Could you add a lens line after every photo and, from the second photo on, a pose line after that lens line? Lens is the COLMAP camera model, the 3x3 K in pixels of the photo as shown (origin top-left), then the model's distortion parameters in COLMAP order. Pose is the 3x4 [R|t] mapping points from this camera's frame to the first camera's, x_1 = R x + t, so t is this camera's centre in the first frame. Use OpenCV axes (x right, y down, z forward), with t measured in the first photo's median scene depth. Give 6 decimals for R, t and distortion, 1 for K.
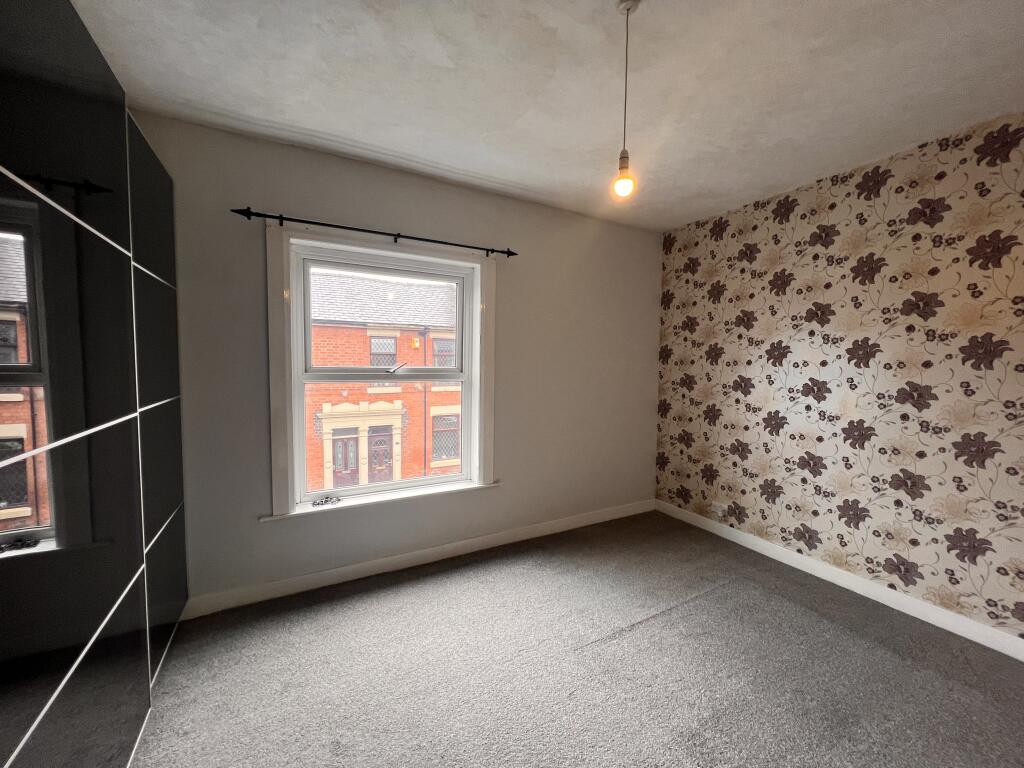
lens RADIAL K [[411.8, 0, 513.5], [0, 411.8, 384.4], [0, 0, 1]] dist [-0.000993, -0.000127]
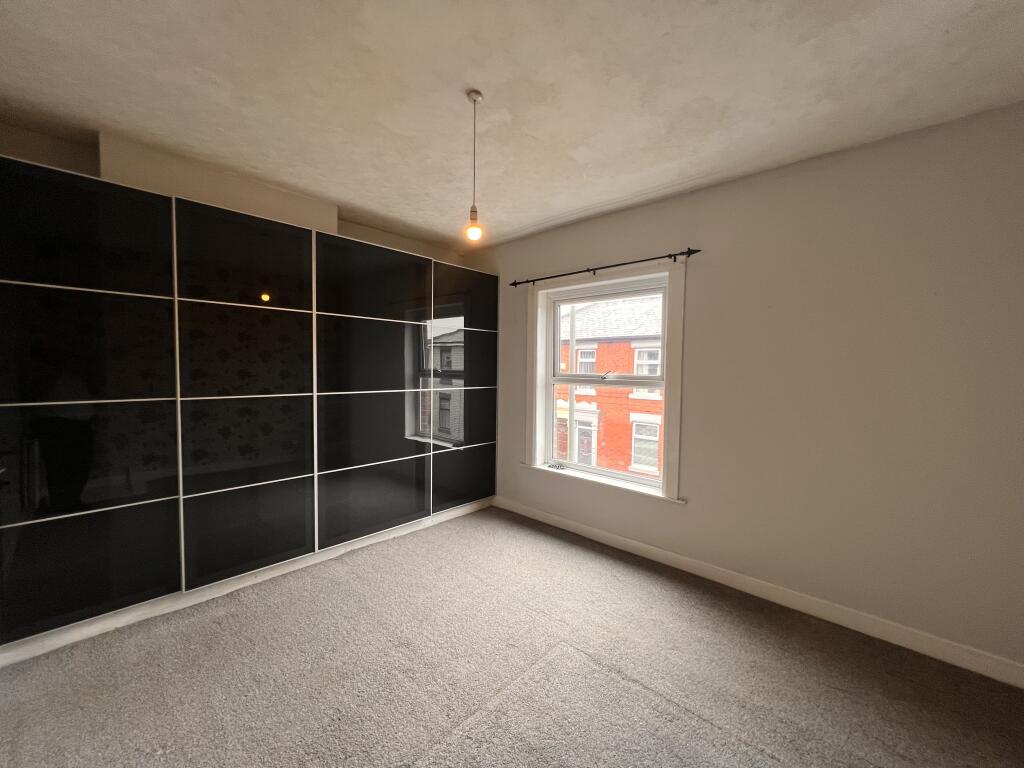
lens RADIAL K [[411.8, 0, 512.9], [0, 411.8, 385.0], [0, 0, 1]] dist [-0.000993, -0.000127]
pose [[0.300533, 0.035102, -0.953125, 0.832559], [-0.062367, 0.997907, 0.017086, -0.015353], [0.951730, 0.054309, 0.302093, 0.396117]]
